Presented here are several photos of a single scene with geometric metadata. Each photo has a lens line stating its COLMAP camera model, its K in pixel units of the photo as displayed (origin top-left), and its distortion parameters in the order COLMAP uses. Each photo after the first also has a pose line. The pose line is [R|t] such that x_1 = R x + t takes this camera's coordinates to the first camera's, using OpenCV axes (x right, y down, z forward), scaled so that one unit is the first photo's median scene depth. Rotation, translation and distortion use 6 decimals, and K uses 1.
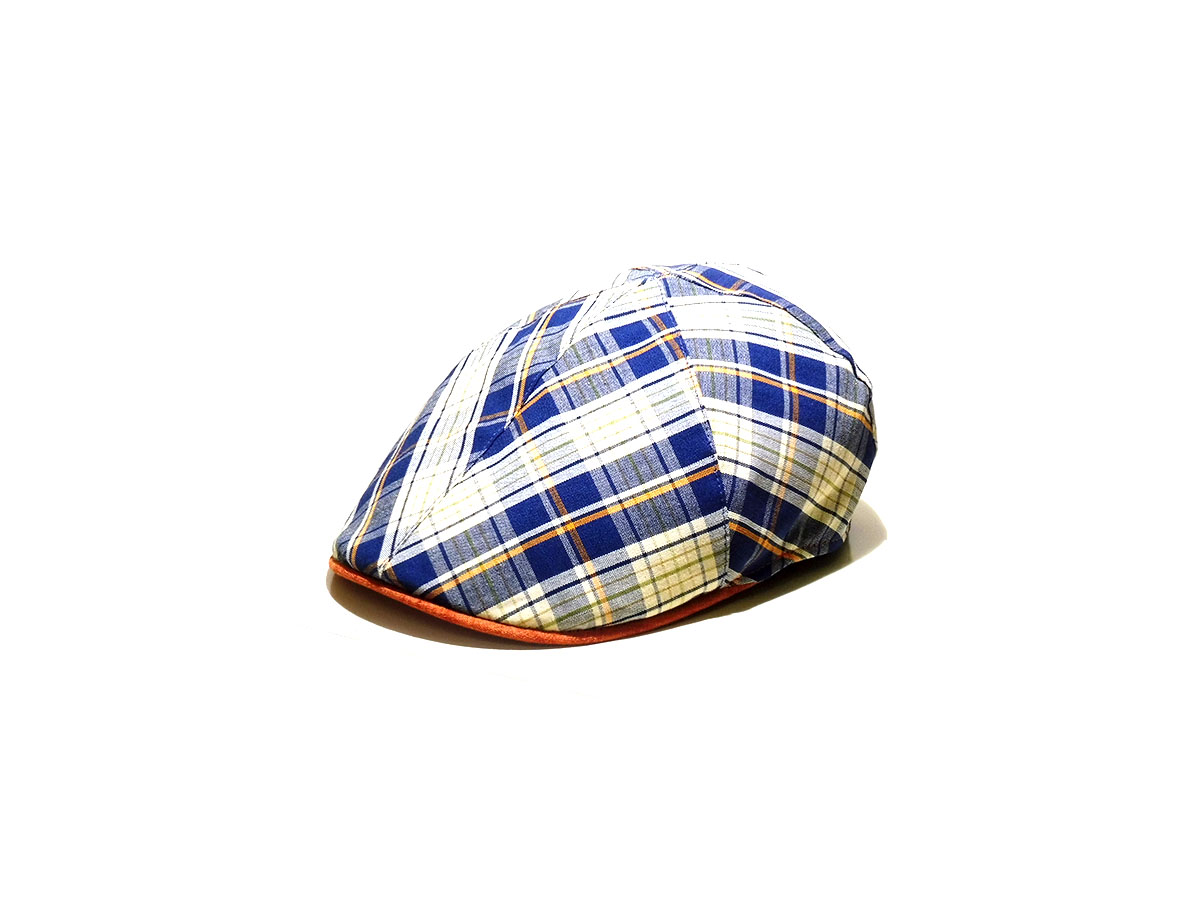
lens RADIAL K [[2047.5, 0, 596.4], [0, 2047.5, 450.9], [0, 0, 1]] dist [0.310729, 0.000000]
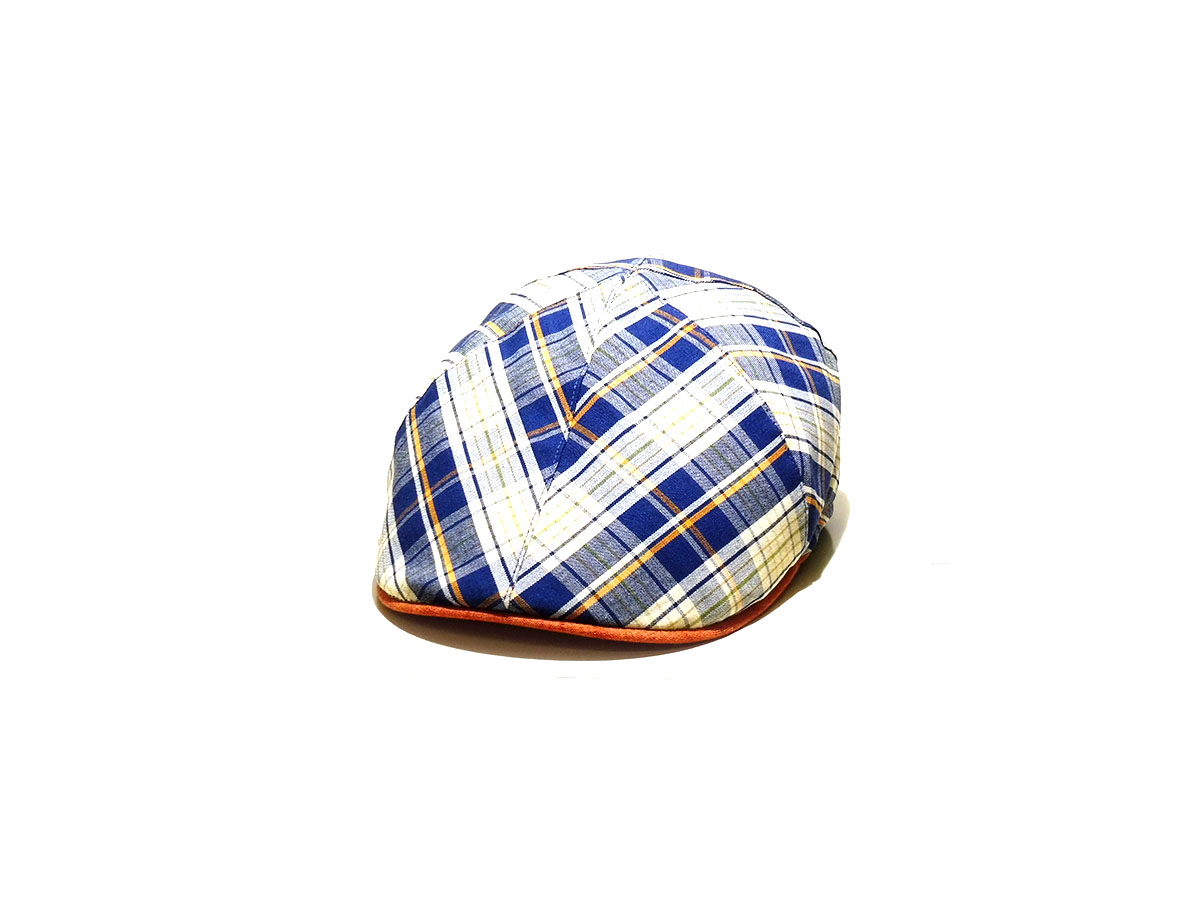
lens RADIAL K [[2047.5, 0, 595.9], [0, 2047.5, 450.9], [0, 0, 1]] dist [0.310729, 0.000000]
pose [[0.890575, -0.143874, 0.431483, -0.469426], [0.143273, 0.989096, 0.034092, -0.038036], [-0.431683, 0.031458, 0.901477, 0.108858]]
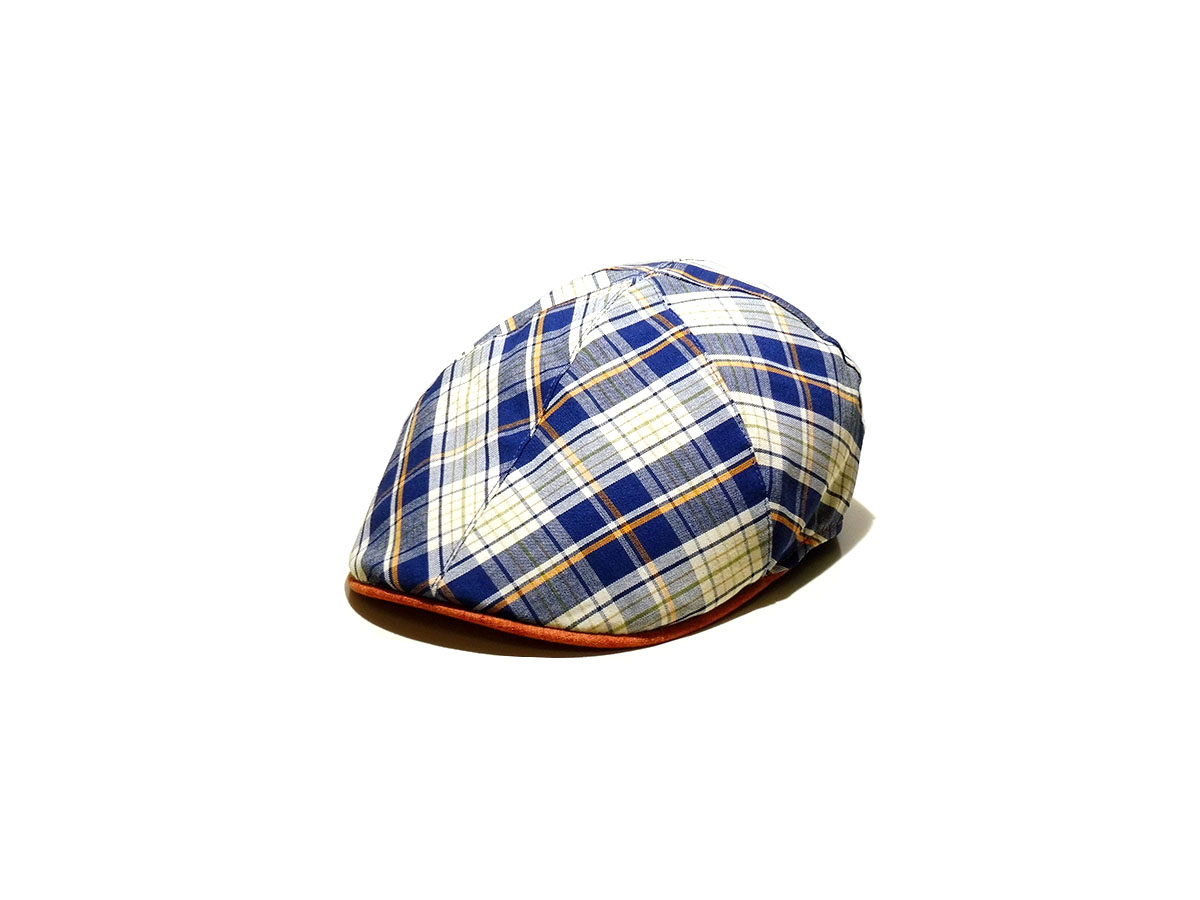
lens RADIAL K [[2047.5, 0, 595.3], [0, 2047.5, 449.6], [0, 0, 1]] dist [0.310729, 0.000000]
pose [[0.974536, -0.070565, 0.212838, -0.231641], [0.070729, 0.997472, 0.006849, -0.009285], [-0.212783, 0.008379, 0.977064, 0.025651]]
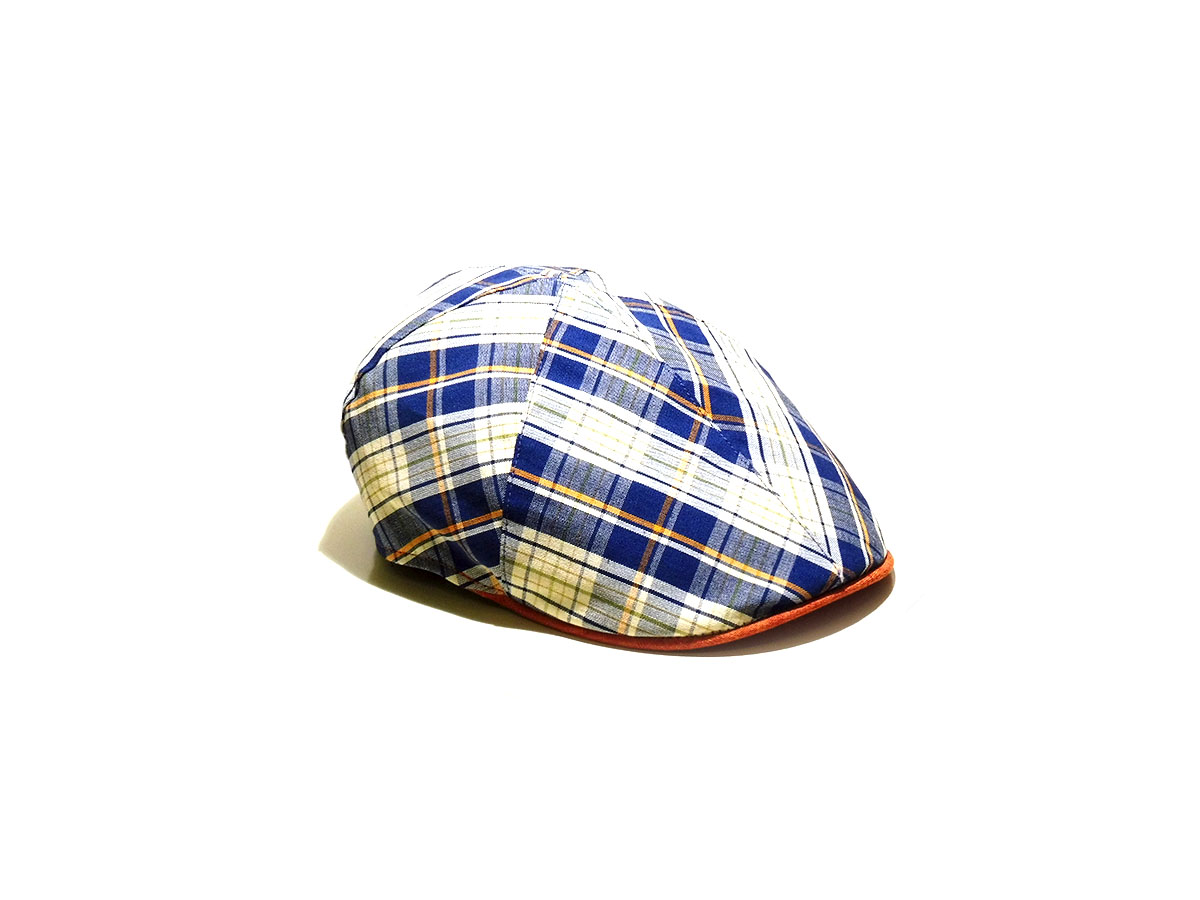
lens RADIAL K [[2047.5, 0, 597.3], [0, 2047.5, 453.6], [0, 0, 1]] dist [0.310729, 0.000000]
pose [[-0.024394, -0.331571, 0.943115, -1.022503], [0.309657, 0.894492, 0.322486, -0.353623], [-0.950535, 0.299909, 0.080853, 1.004842]]
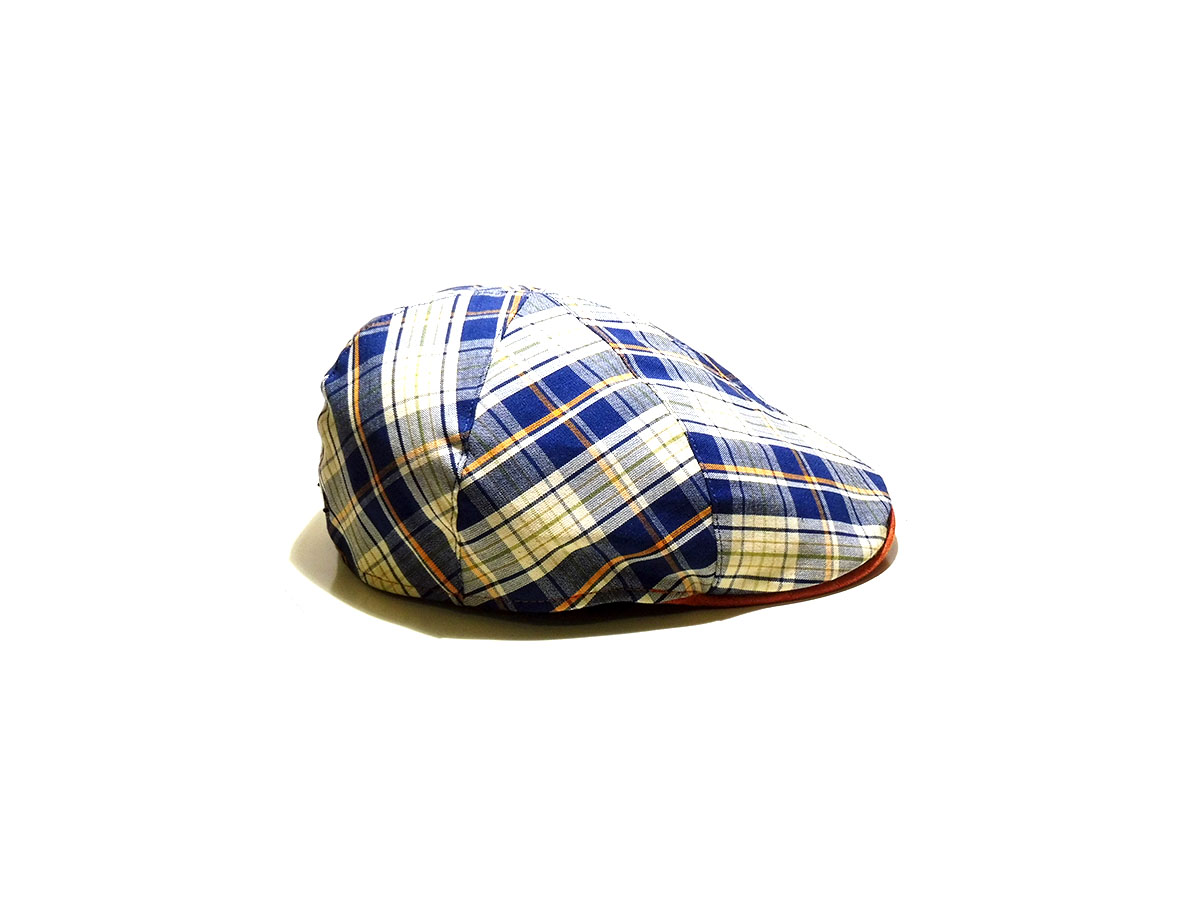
lens RADIAL K [[2047.5, 0, 597.9], [0, 2047.5, 450.1], [0, 0, 1]] dist [0.310729, 0.000000]
pose [[-0.834857, -0.186473, 0.517920, -0.557282], [0.163008, 0.814927, 0.556167, -0.608142], [-0.525777, 0.548745, -0.649952, 1.798755]]
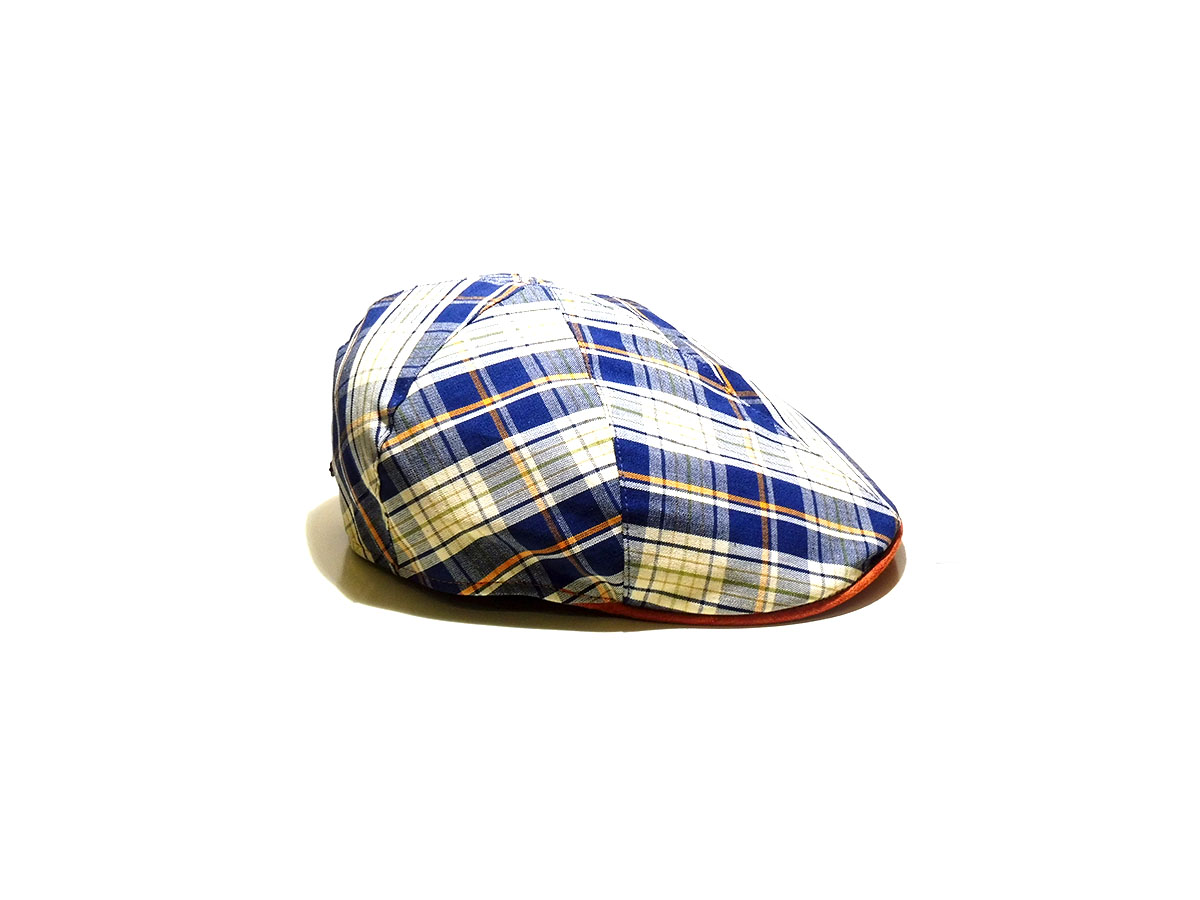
lens RADIAL K [[2047.5, 0, 598.2], [0, 2047.5, 447.8], [0, 0, 1]] dist [0.310729, 0.000000]
pose [[-0.534244, -0.279850, 0.797663, -0.862491], [0.255973, 0.845754, 0.468163, -0.513727], [-0.805643, 0.454294, -0.380205, 1.505797]]
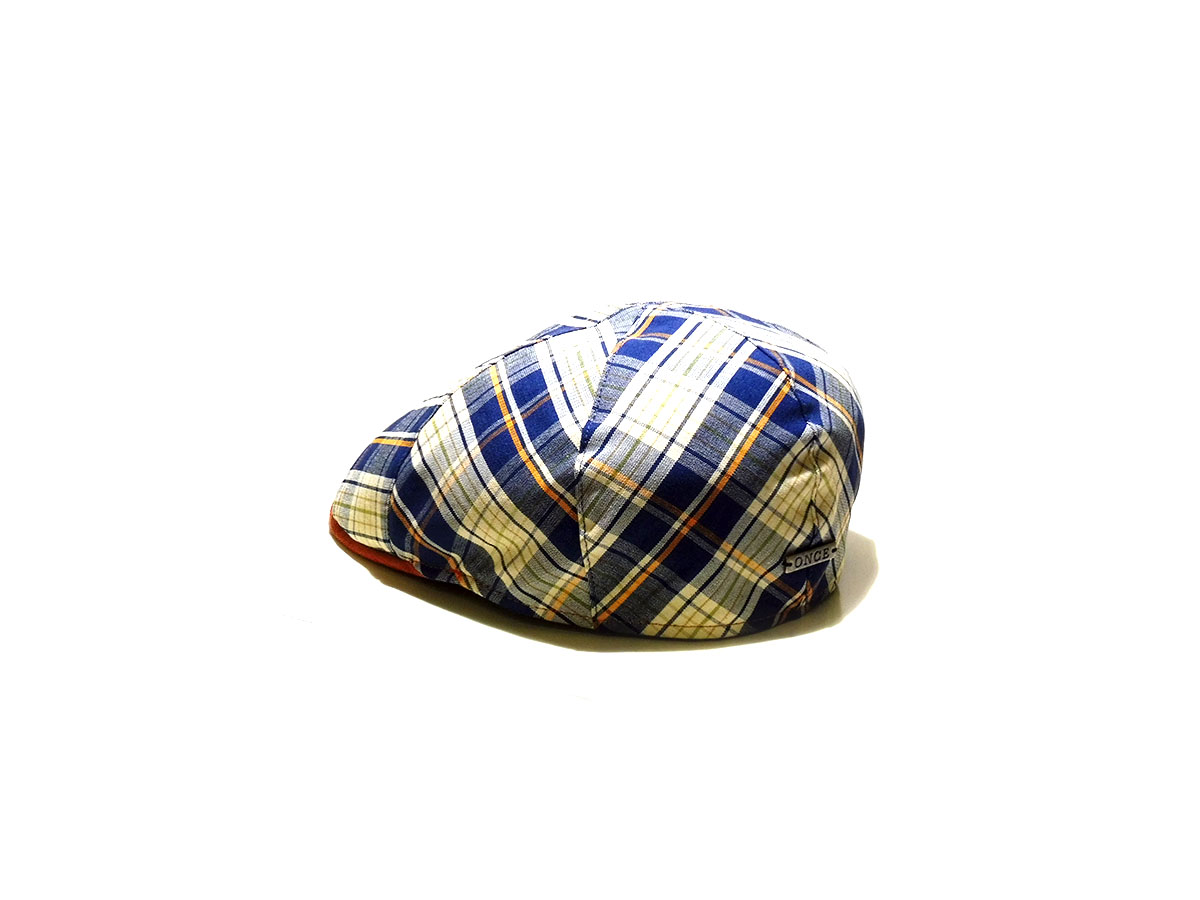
lens RADIAL K [[2047.5, 0, 592.1], [0, 2047.5, 447.6], [0, 0, 1]] dist [0.310729, 0.000000]
pose [[-0.011336, 0.303414, -0.952791, 1.042395], [-0.315803, 0.902997, 0.291315, -0.320215], [0.948757, 0.304197, 0.085583, 0.990789]]
